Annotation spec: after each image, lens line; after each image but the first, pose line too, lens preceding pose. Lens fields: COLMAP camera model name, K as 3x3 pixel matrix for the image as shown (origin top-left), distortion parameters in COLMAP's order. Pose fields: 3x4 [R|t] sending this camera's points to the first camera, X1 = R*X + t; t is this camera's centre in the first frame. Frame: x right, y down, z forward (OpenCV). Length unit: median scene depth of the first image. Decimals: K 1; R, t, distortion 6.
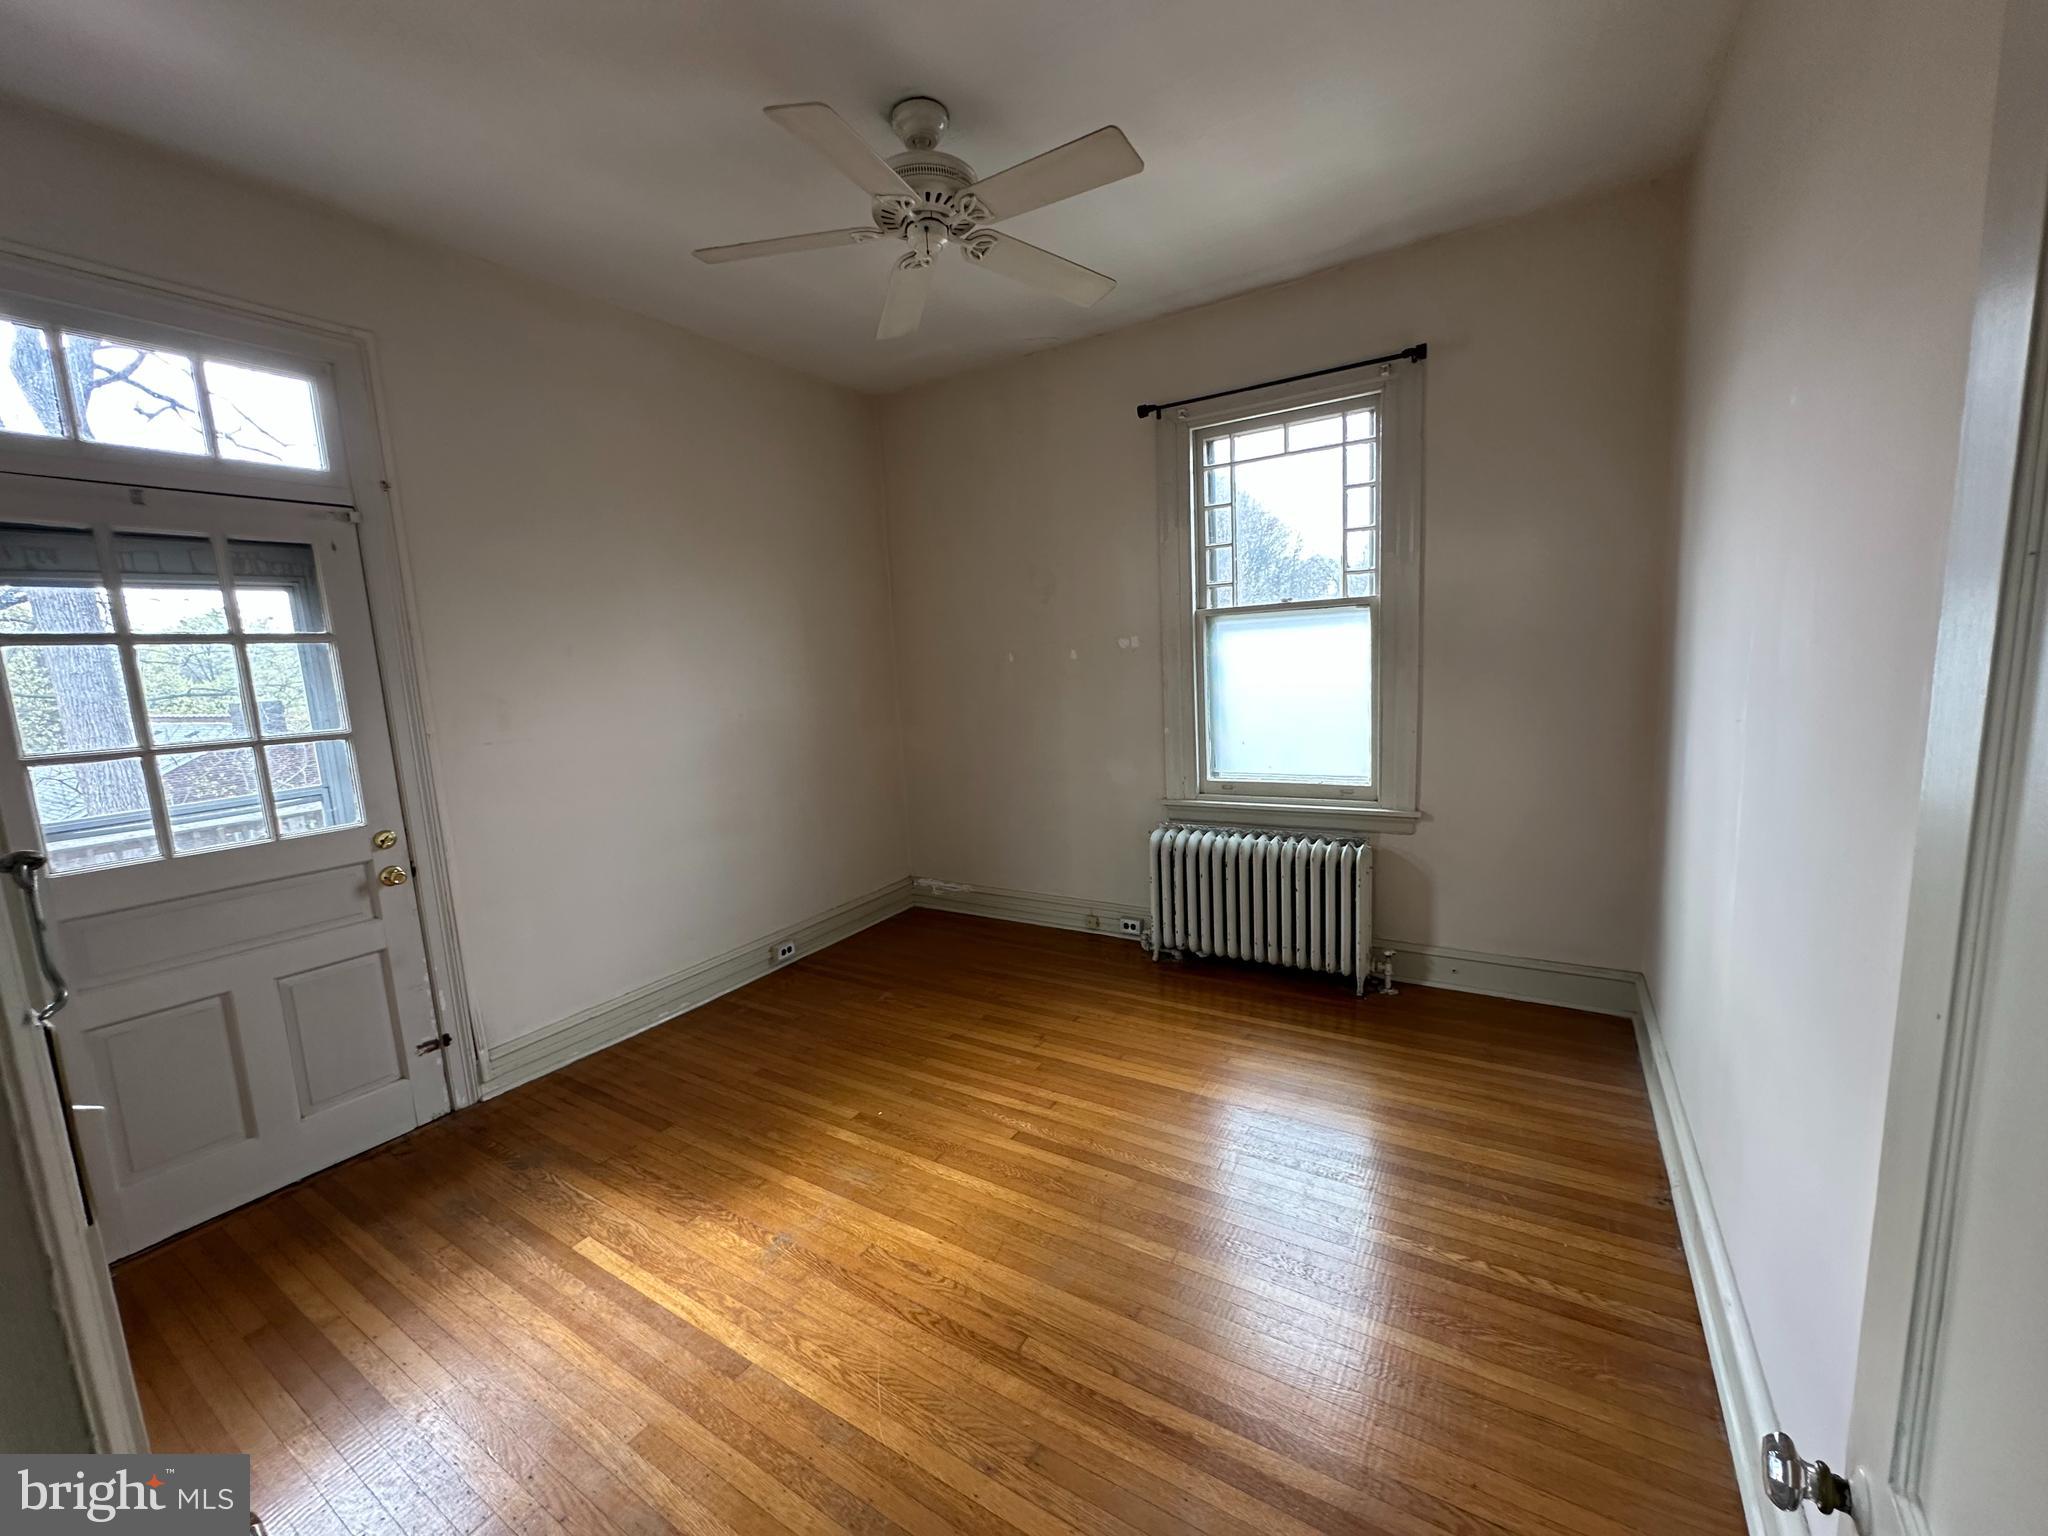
lens RADIAL K [[819.7, 0, 1024.6], [0, 819.7, 770.7], [0, 0, 1]] dist [0.000293, -0.000067]
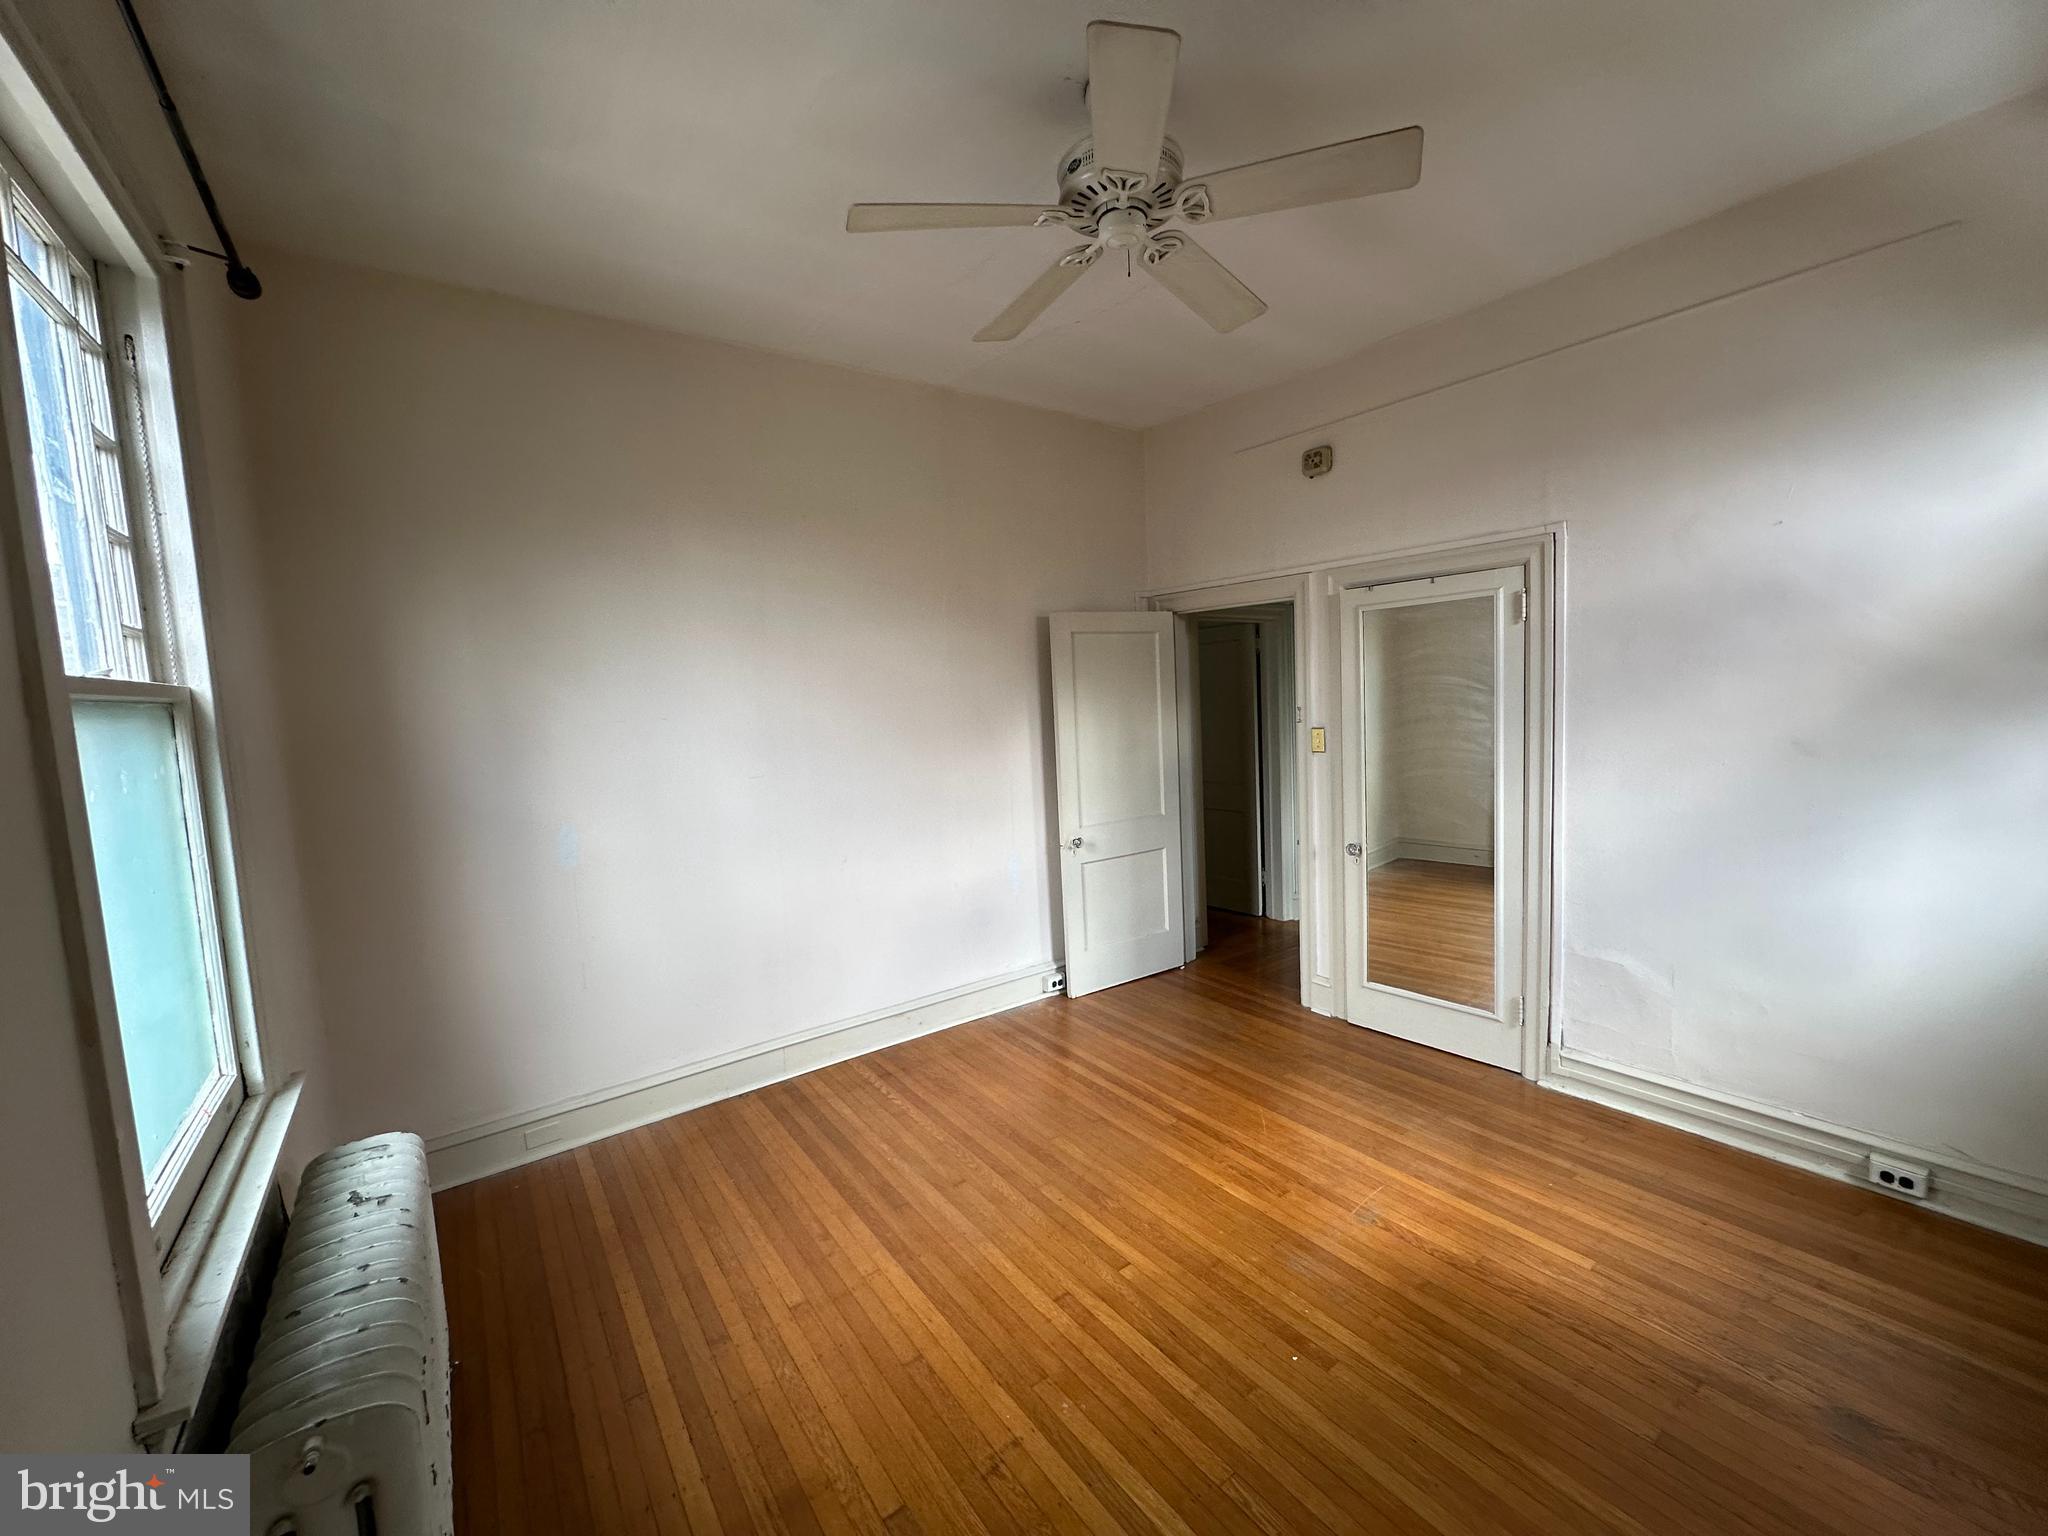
lens RADIAL K [[819.7, 0, 1024.2], [0, 819.7, 766.9], [0, 0, 1]] dist [0.000293, -0.000067]
pose [[-0.921744, 0.058737, 0.383325, -0.290843], [0.145274, 0.968784, 0.200880, -0.268716], [-0.359560, 0.240847, -0.901504, 1.777724]]
